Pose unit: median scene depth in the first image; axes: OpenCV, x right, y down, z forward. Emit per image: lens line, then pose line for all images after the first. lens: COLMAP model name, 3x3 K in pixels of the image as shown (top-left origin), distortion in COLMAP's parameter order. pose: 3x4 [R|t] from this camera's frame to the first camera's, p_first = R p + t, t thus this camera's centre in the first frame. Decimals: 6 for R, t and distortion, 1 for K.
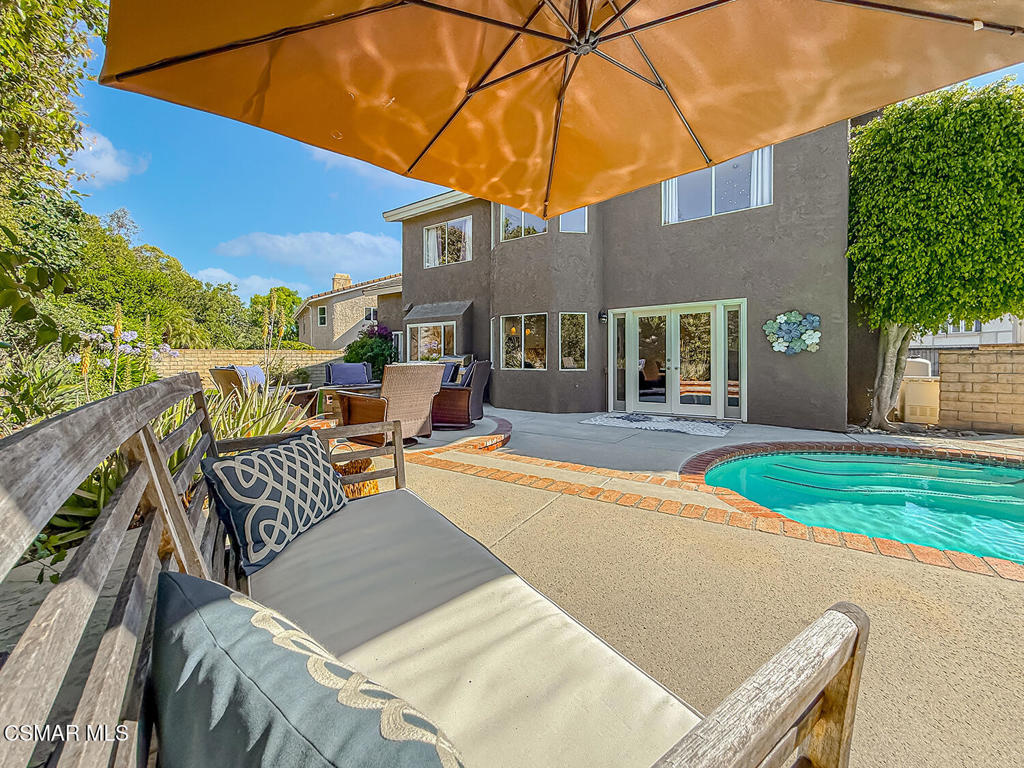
lens RADIAL K [[416.2, 0, 511.1], [0, 416.2, 378.2], [0, 0, 1]] dist [-0.000157, -0.000031]
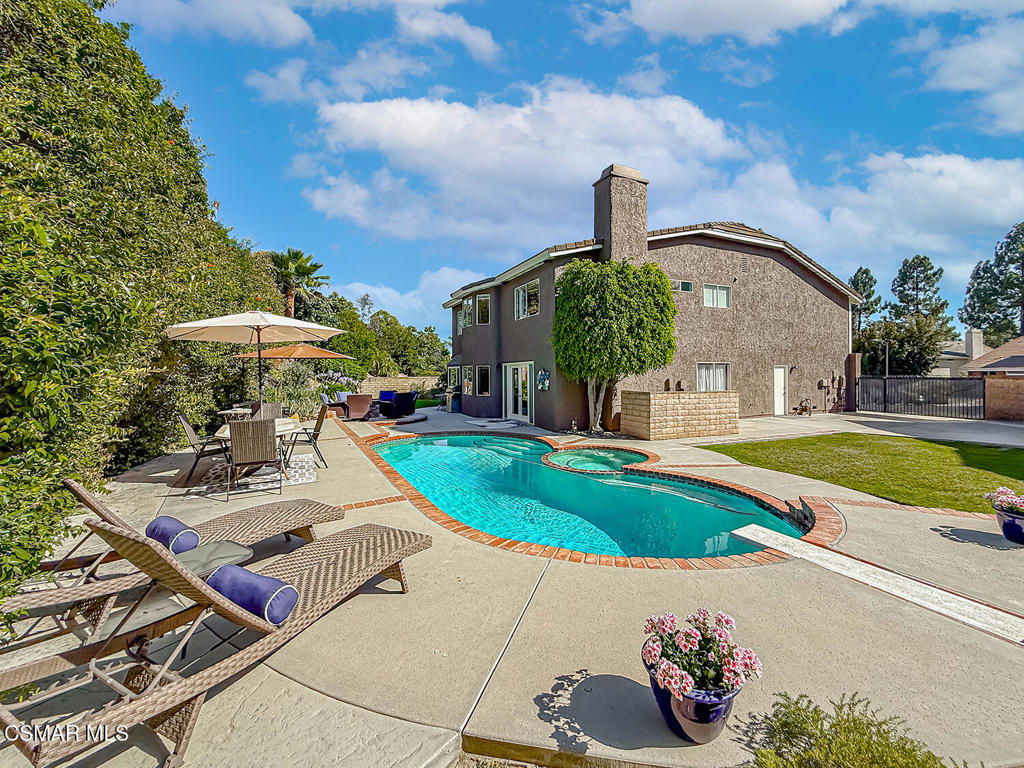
lens RADIAL K [[415.9, 0, 512.2], [0, 415.9, 371.3], [0, 0, 1]] dist [-0.000215, 0.000312]
pose [[0.880142, -0.004975, -0.474684, 1.170879], [-0.017921, 0.998884, -0.043698, -0.051093], [0.474372, 0.046968, 0.879071, -0.610744]]
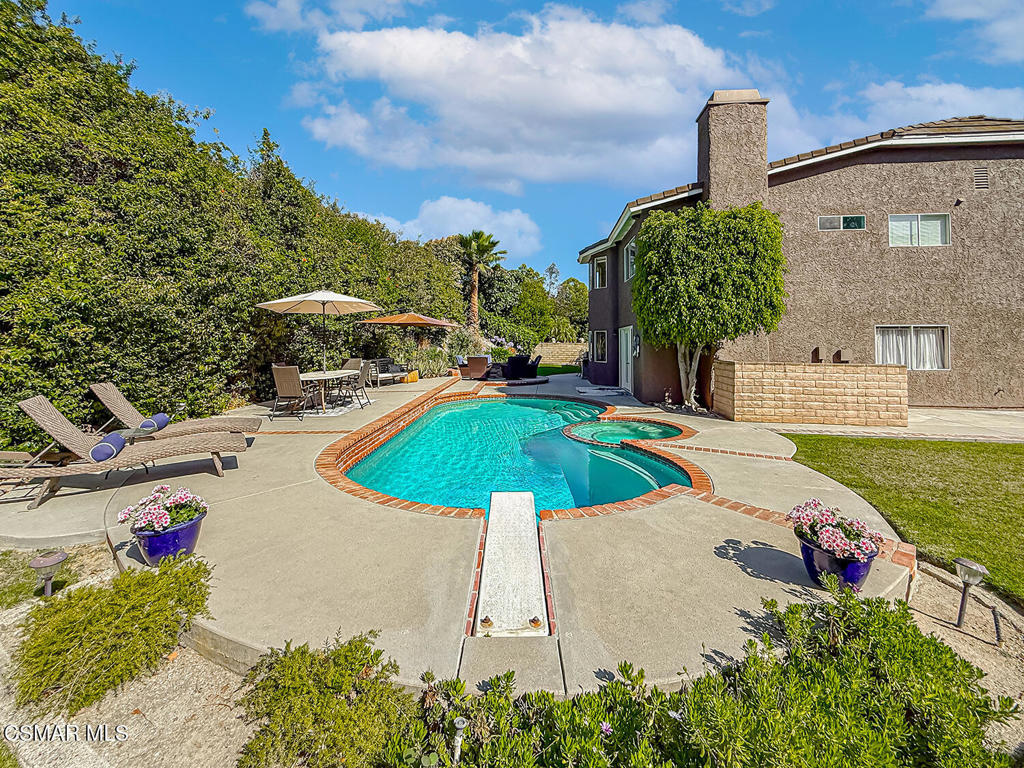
lens RADIAL K [[434.2, 0, 513.5], [0, 434.2, 335.1], [0, 0, 1]] dist [-0.000121, 0.000070]
pose [[0.522316, -0.007646, -0.852718, 1.581908], [-0.042944, 0.998455, -0.035258, -0.055189], [0.851670, 0.055035, 0.521181, -0.325882]]
